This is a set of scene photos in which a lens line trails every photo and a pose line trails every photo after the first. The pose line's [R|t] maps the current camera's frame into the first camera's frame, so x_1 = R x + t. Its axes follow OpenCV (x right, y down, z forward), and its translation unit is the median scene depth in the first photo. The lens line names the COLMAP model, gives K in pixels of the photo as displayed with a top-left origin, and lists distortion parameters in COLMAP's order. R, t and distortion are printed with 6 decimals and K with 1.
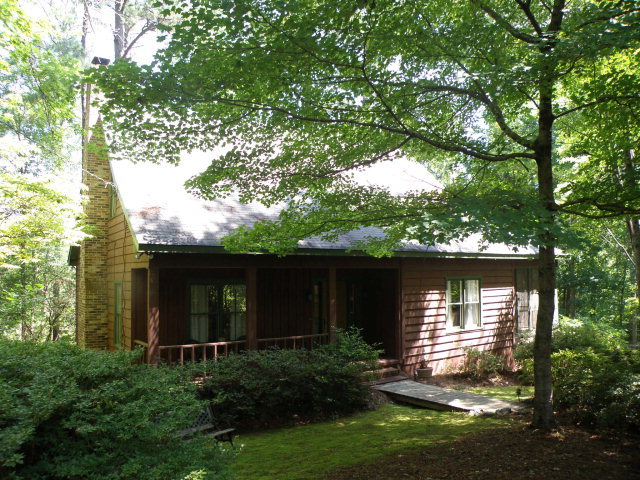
lens RADIAL K [[578.5, 0, 320.0], [0, 578.5, 240.0], [0, 0, 1]] dist [0.006748, 0.002221]
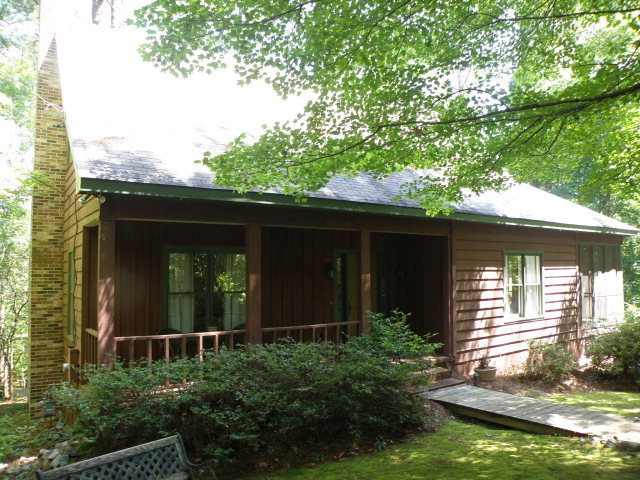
lens RADIAL K [[536.5, 0, 320.0], [0, 536.5, 240.0], [0, 0, 1]] dist [-0.022285, 0.010468]
pose [[0.999968, 0.002330, 0.007684, -0.039978], [-0.002271, 0.999968, -0.007658, 0.064180], [-0.007702, 0.007640, 0.999941, 0.321856]]
